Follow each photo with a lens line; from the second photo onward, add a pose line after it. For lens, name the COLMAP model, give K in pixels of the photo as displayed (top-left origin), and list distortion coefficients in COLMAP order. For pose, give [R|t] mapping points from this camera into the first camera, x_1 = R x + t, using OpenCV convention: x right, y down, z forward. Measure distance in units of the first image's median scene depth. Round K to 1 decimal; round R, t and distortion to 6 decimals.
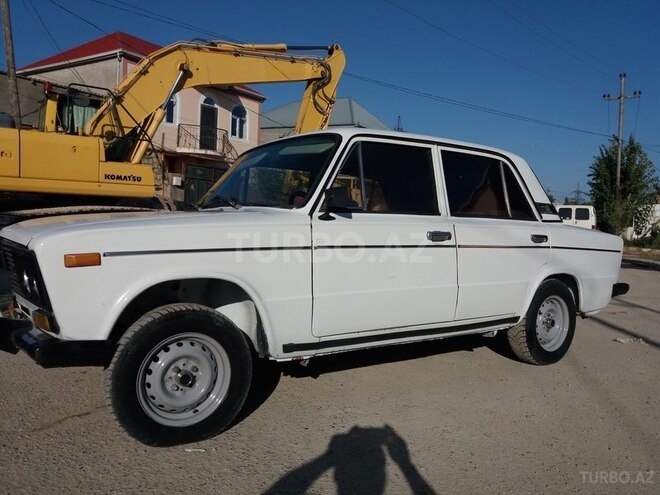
lens RADIAL K [[542.1, 0, 330.0], [0, 542.1, 247.5], [0, 0, 1]] dist [0.010719, 0.001407]
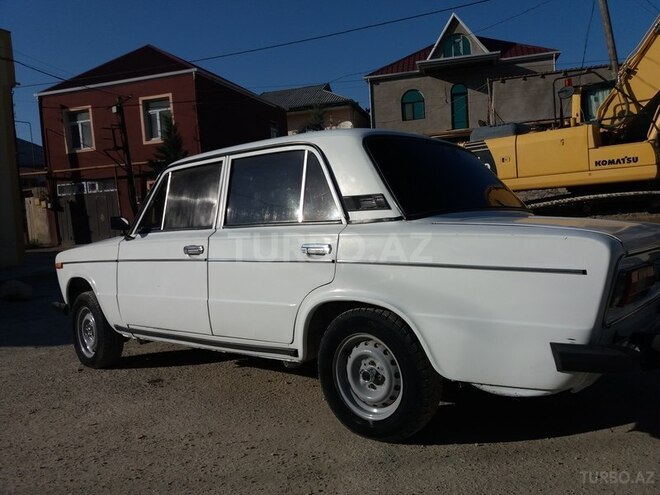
lens RADIAL K [[542.1, 0, 330.0], [0, 542.1, 247.5], [0, 0, 1]] dist [0.010719, 0.001407]
pose [[0.307635, 0.003694, -0.951497, 0.354644], [0.028430, 0.999510, 0.013072, -0.009106], [0.951080, -0.031072, 0.307379, 0.259363]]
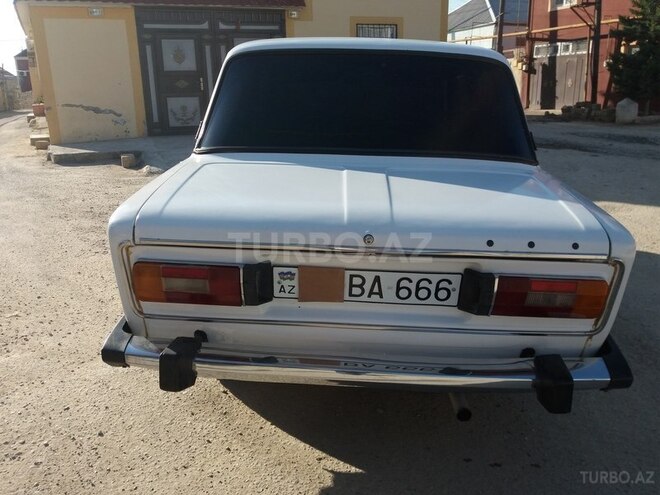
lens RADIAL K [[542.1, 0, 330.0], [0, 542.1, 247.5], [0, 0, 1]] dist [0.010719, 0.001407]
pose [[-0.608993, 0.191421, -0.769731, 0.341698], [-0.061307, 0.956179, 0.286293, -0.017457], [0.790803, 0.221540, -0.570571, 0.321725]]
